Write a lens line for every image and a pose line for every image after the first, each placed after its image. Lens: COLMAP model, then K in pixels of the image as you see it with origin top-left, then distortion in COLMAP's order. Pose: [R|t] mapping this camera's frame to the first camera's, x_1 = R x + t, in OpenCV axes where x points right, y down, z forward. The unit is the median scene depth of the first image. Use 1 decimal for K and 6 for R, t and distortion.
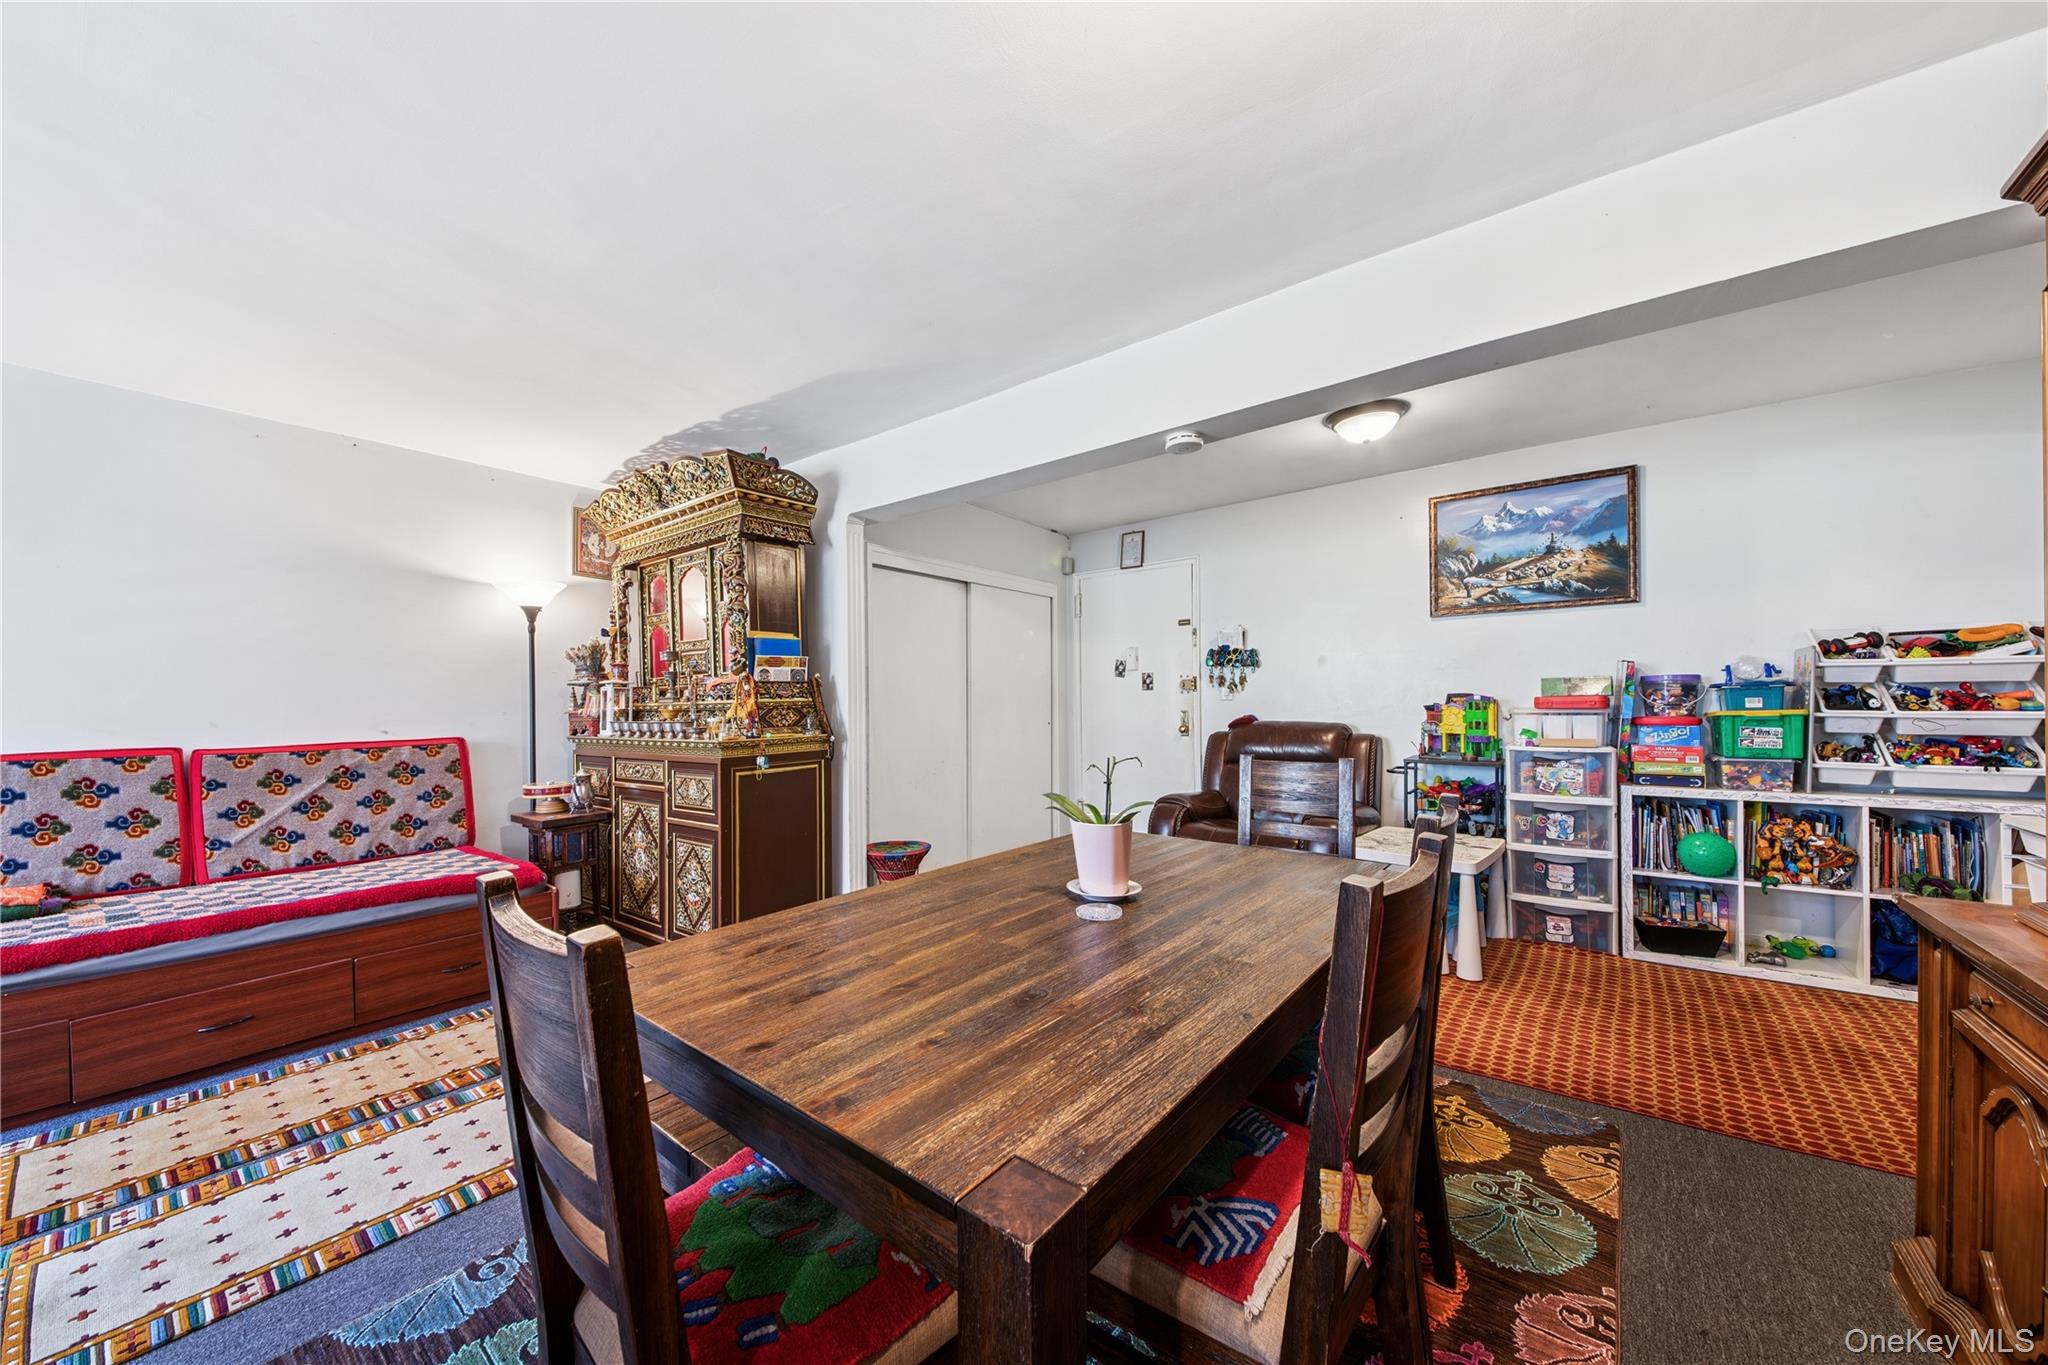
lens RADIAL K [[725.0, 0, 1015.5], [0, 725.0, 696.0], [0, 0, 1]] dist [0.021318, -0.012649]
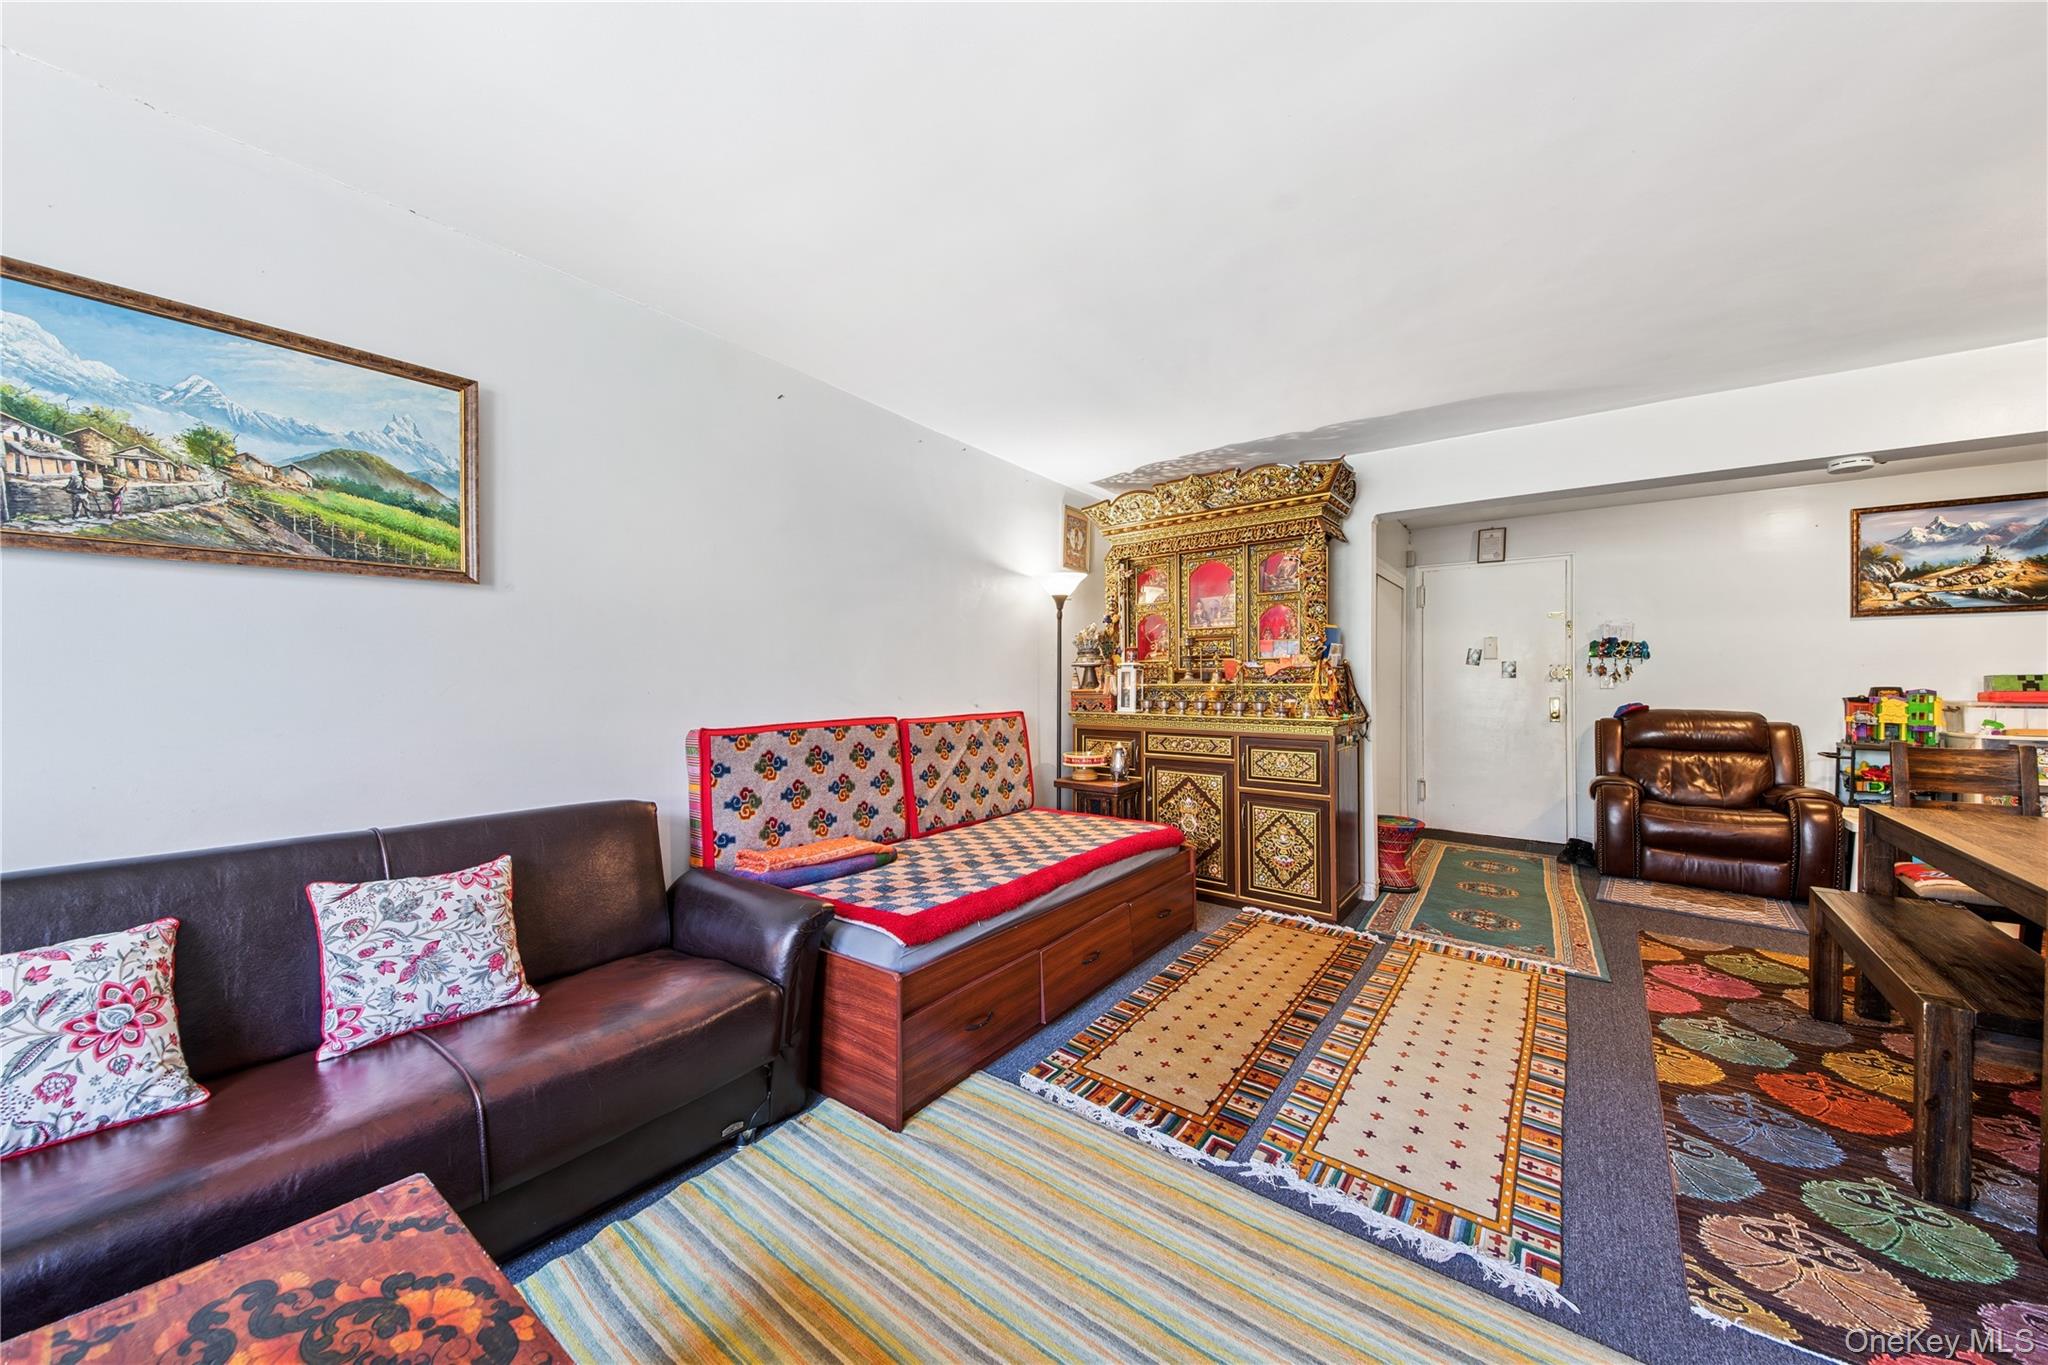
lens RADIAL K [[700.7, 0, 1017.5], [0, 700.7, 678.3], [0, 0, 1]] dist [0.021153, -0.010879]
pose [[0.999841, 0.017644, 0.002514, -0.808969], [-0.017649, 0.999842, 0.002108, 0.004621], [-0.002476, -0.002152, 0.999995, -0.074907]]
